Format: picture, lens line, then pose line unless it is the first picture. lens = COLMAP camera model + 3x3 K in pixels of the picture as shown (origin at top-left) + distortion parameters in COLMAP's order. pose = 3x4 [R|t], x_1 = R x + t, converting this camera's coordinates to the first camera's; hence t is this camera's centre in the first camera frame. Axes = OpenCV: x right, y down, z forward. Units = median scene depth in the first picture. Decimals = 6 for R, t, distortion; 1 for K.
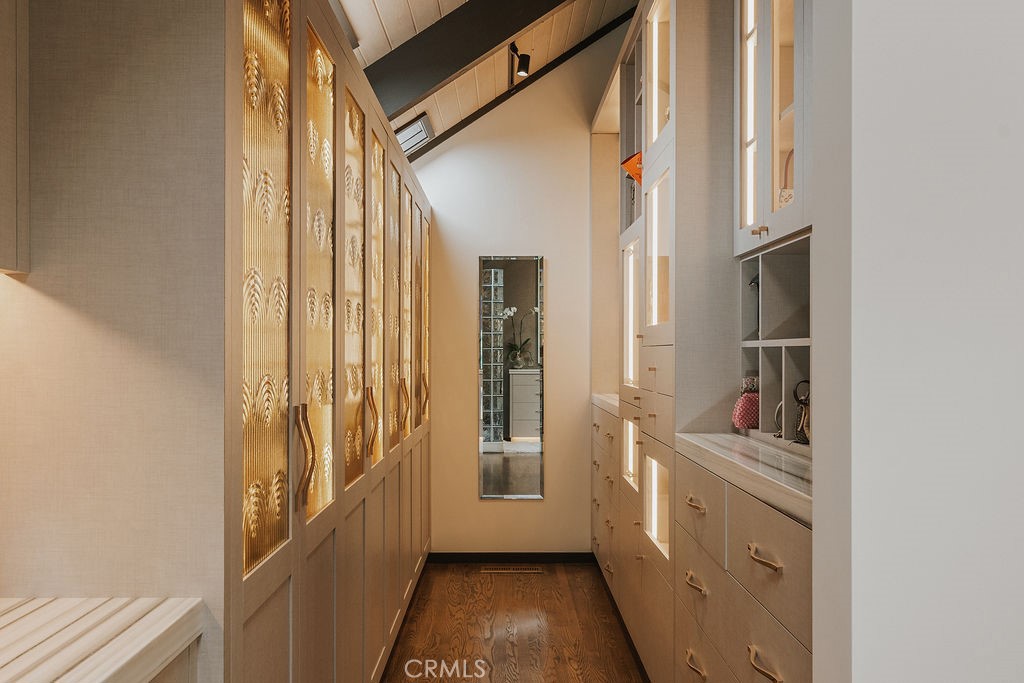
lens RADIAL K [[919.9, 0, 512.4], [0, 919.9, 343.4], [0, 0, 1]] dist [-0.032827, 0.000759]
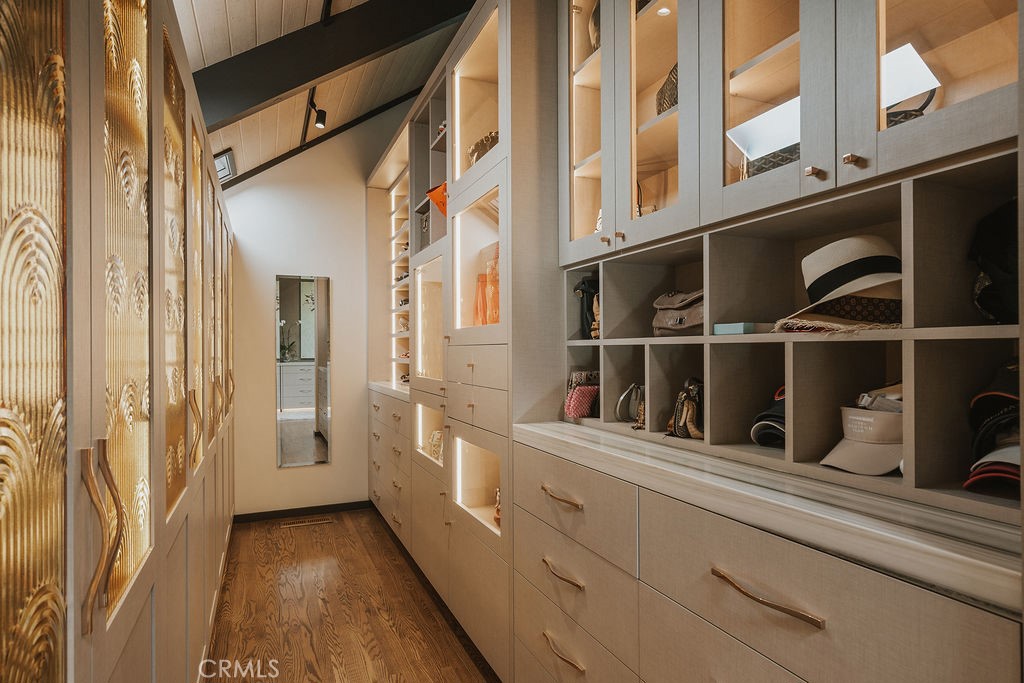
lens RADIAL K [[551.7, 0, 510.6], [0, 551.7, 347.7], [0, 0, 1]] dist [0.000684, -0.002698]
pose [[0.919426, -0.004336, 0.393239, -0.058778], [0.002122, 0.999979, 0.006067, 0.001569], [-0.393257, -0.004743, 0.919416, 0.271433]]
